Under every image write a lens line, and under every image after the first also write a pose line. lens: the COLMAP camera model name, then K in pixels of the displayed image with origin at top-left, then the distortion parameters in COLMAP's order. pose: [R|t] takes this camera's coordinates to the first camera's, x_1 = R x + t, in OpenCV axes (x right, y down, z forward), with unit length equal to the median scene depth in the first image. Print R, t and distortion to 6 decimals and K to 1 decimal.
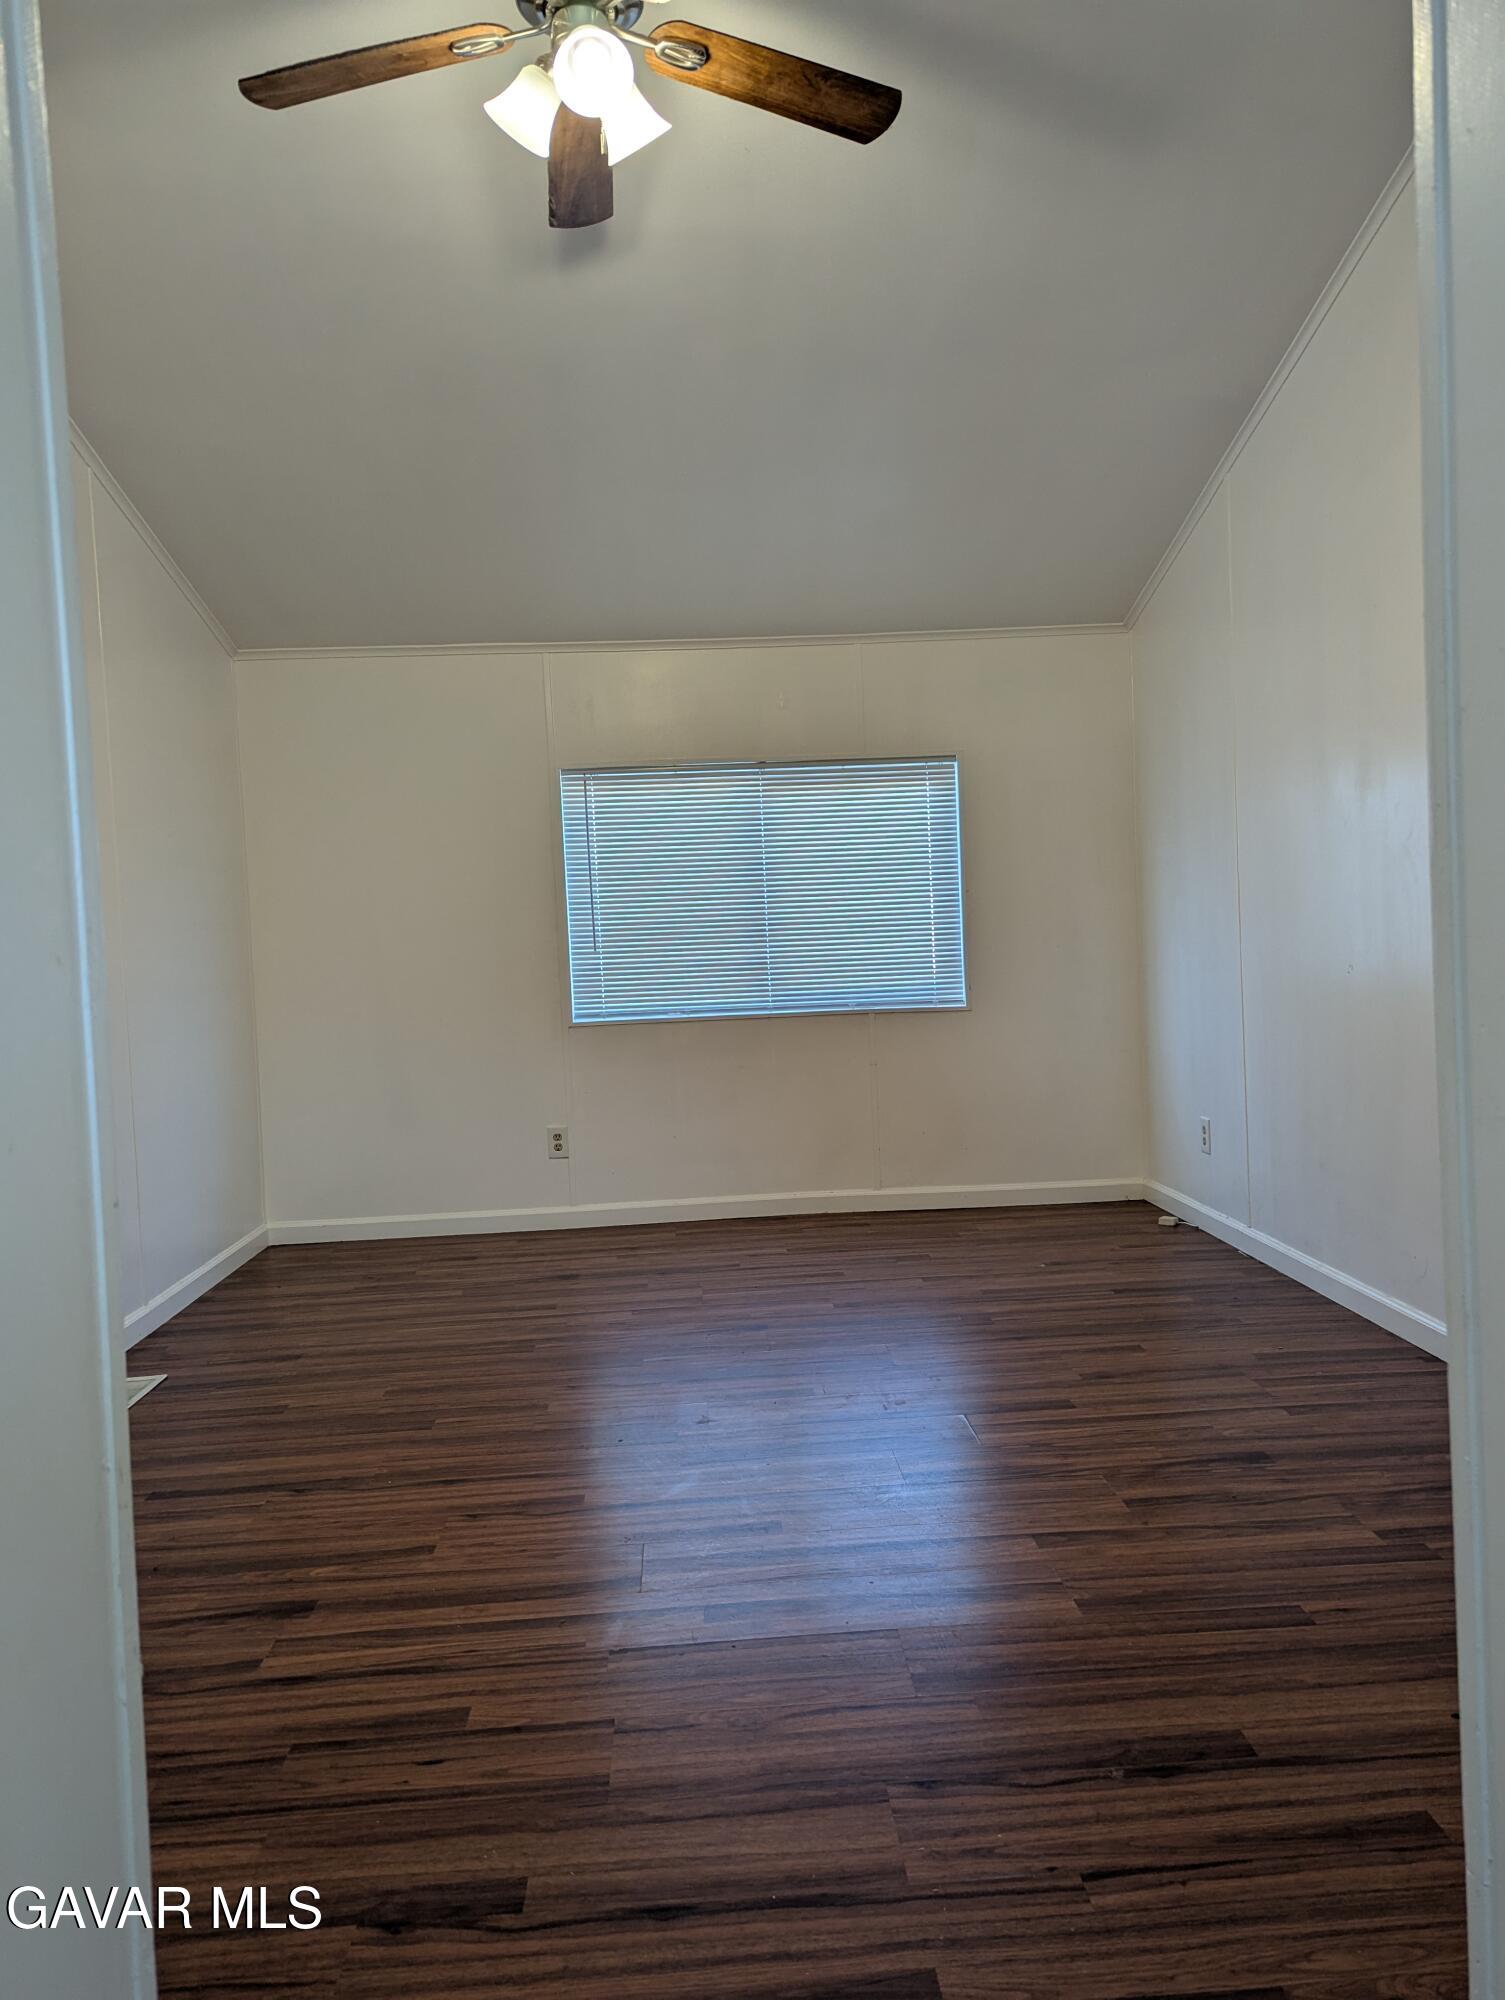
lens RADIAL K [[1413.3, 0, 757.5], [0, 1413.3, 1005.7], [0, 0, 1]] dist [0.045142, -0.019509]
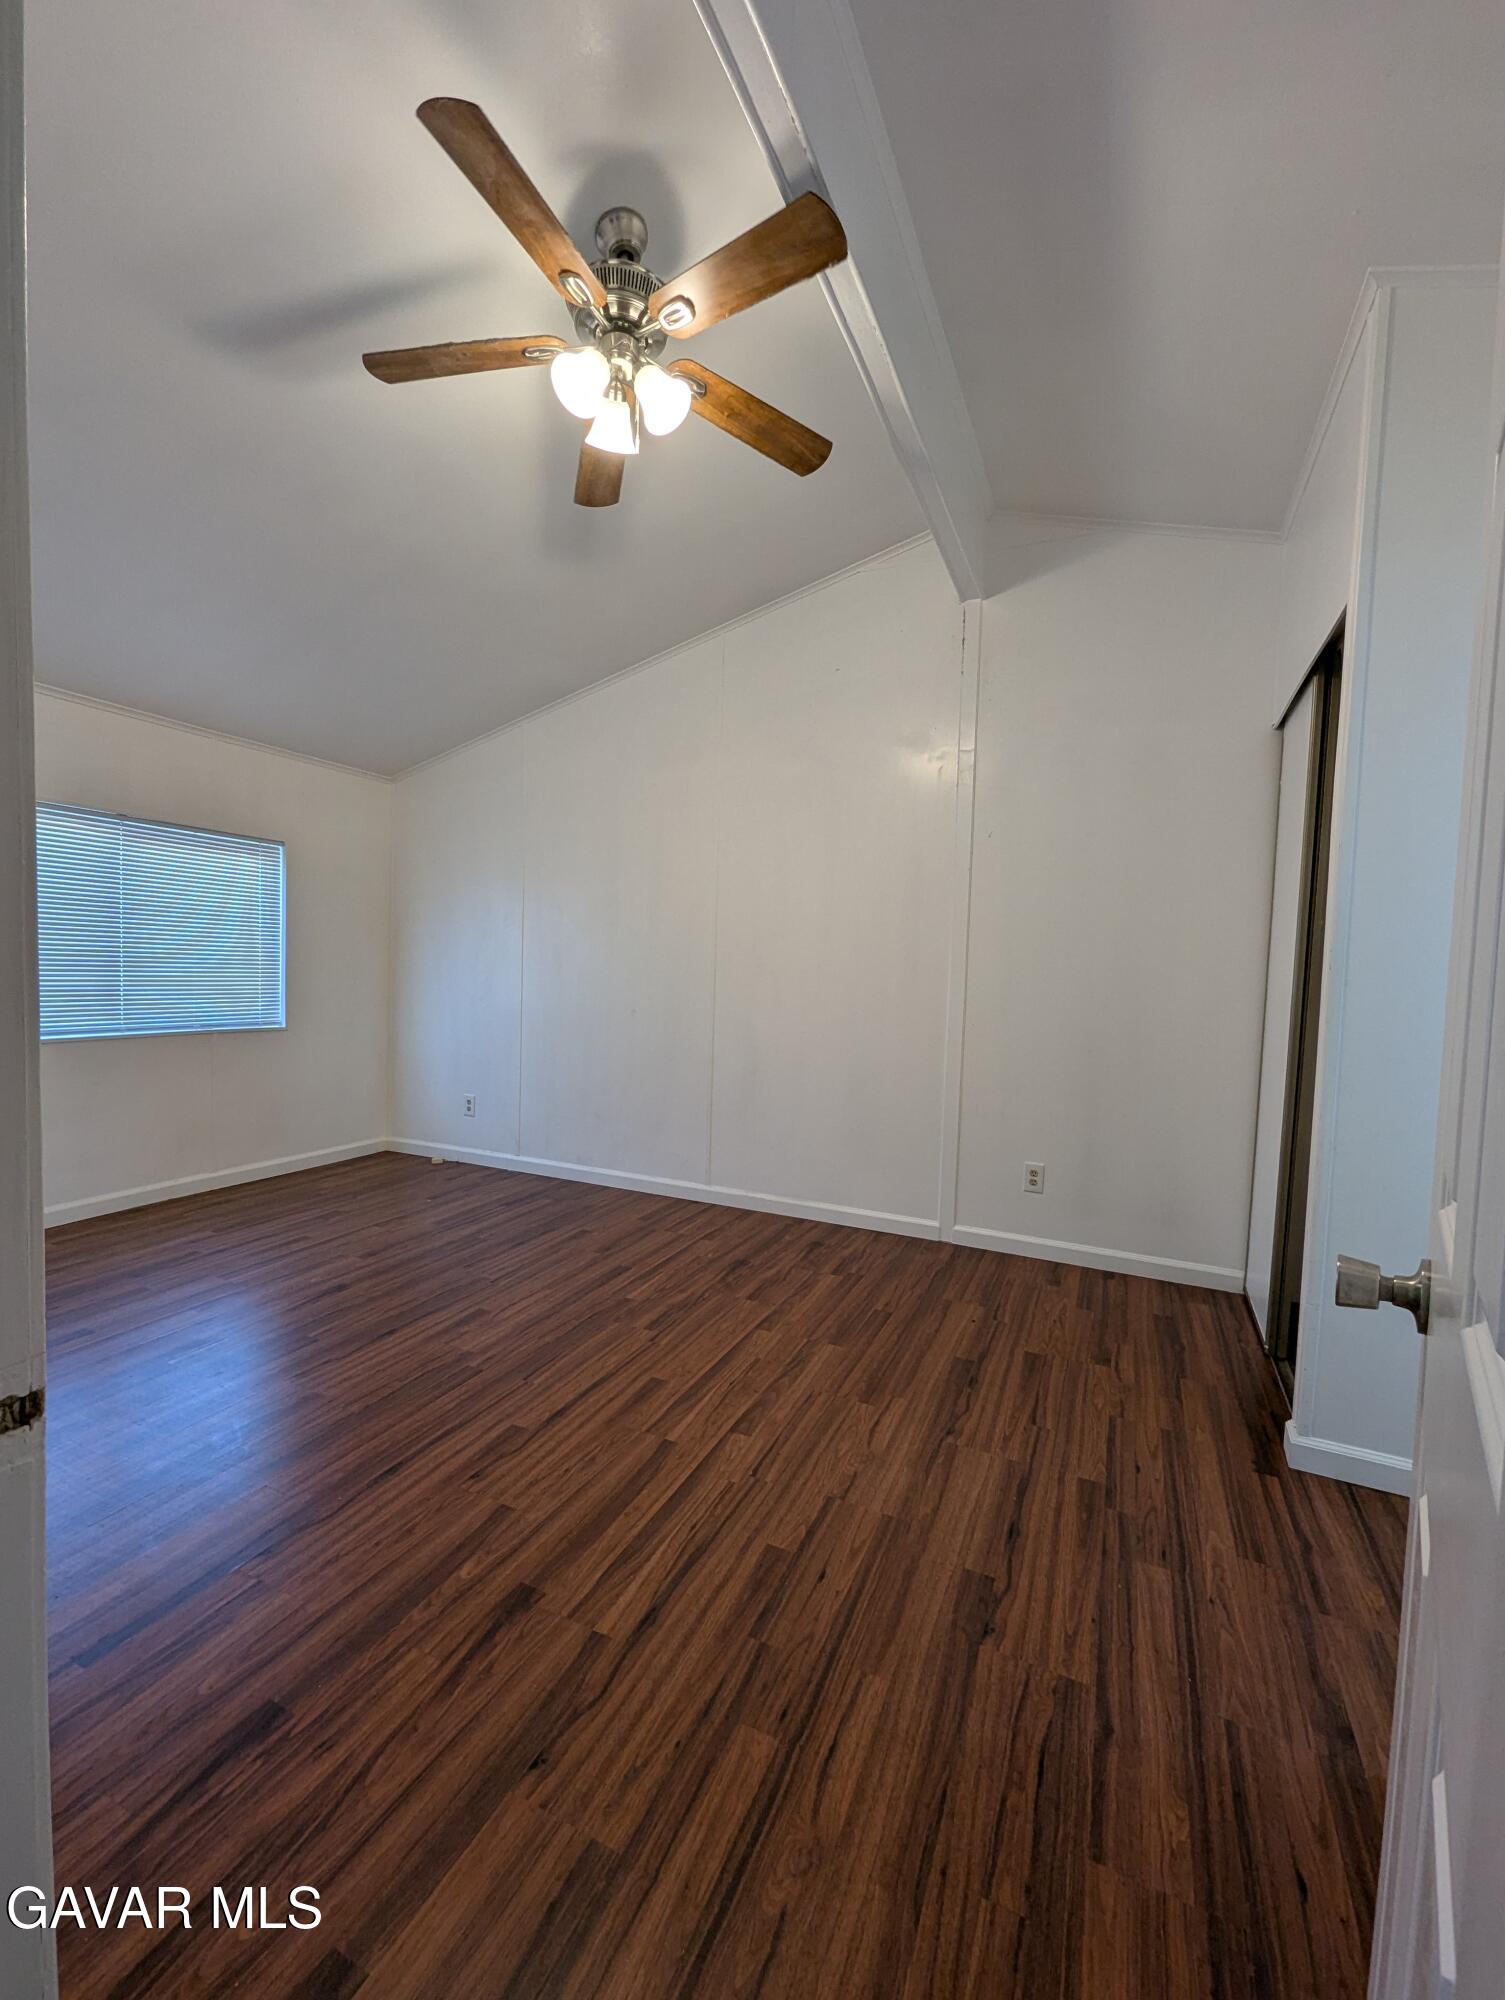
lens RADIAL K [[830.9, 0, 754.1], [0, 830.9, 1007.5], [0, 0, 1]] dist [0.003667, -0.000593]
pose [[0.460360, 0.014657, 0.887612, -0.723345], [-0.012185, 0.999874, -0.010191, -0.031375], [-0.887649, -0.006124, 0.460480, 0.474324]]
